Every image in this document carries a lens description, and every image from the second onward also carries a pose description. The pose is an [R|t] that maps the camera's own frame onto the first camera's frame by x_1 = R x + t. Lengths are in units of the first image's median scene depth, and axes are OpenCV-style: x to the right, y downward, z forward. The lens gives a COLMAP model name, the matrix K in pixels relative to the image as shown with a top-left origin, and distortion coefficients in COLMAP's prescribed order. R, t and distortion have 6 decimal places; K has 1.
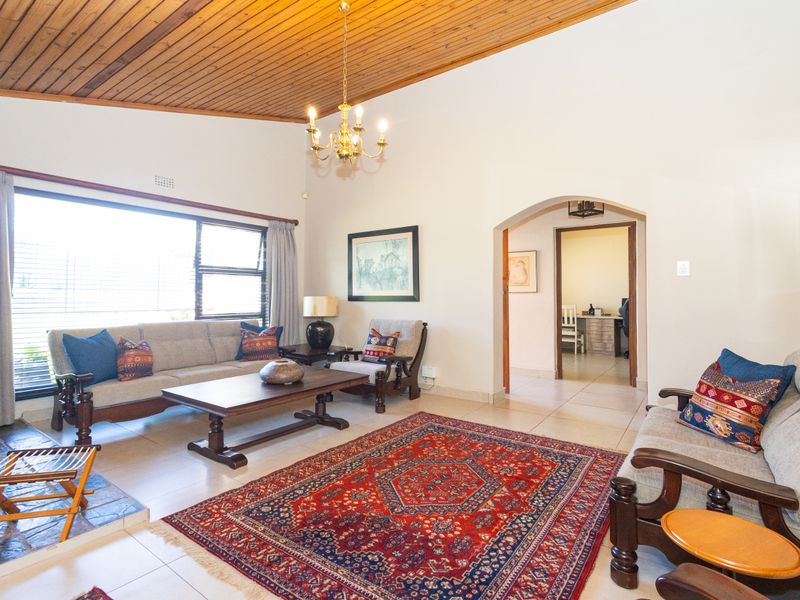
lens RADIAL K [[418.4, 0, 389.4], [0, 418.4, 296.8], [0, 0, 1]] dist [0.007127, 0.000335]
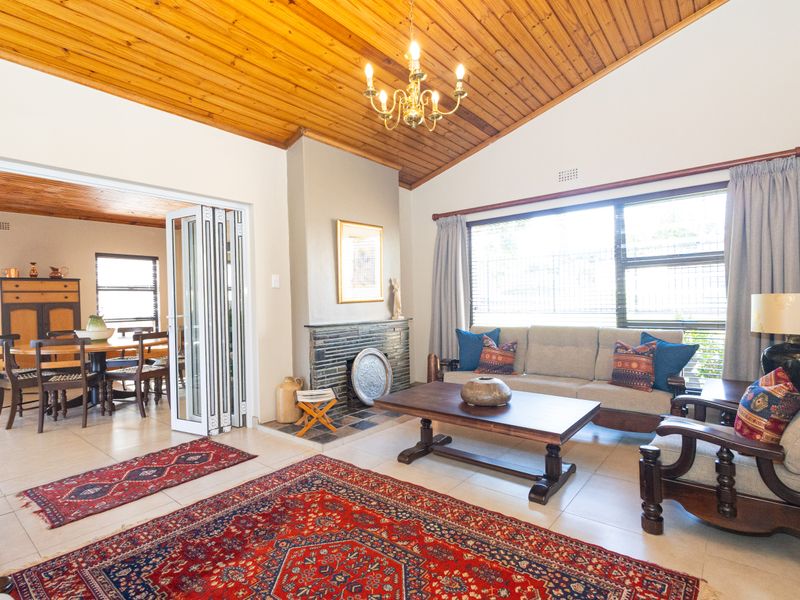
lens RADIAL K [[407.7, 0, 398.0], [0, 407.7, 302.8], [0, 0, 1]] dist [0.004028, -0.000545]
pose [[-0.038548, -0.001314, -0.999256, 0.886098], [0.019645, 0.999805, -0.002072, -0.023348], [0.999064, -0.019711, -0.038515, 1.250220]]
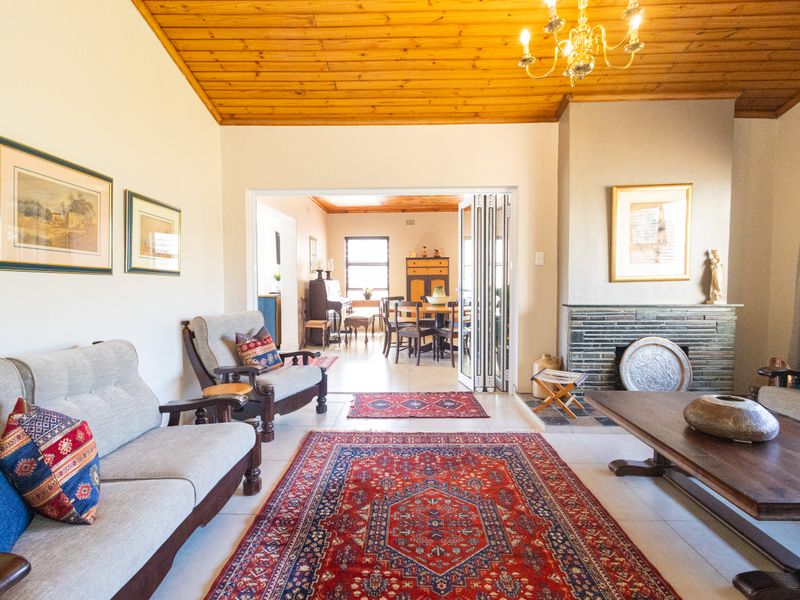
lens RADIAL K [[408.1, 0, 398.3], [0, 408.1, 297.5], [0, 0, 1]] dist [0.005954, 0.000548]
pose [[-0.811751, 0.024389, -0.583494, 0.696134], [-0.002438, 0.998977, 0.045147, -0.039849], [0.583998, 0.038071, -0.810862, 1.753696]]
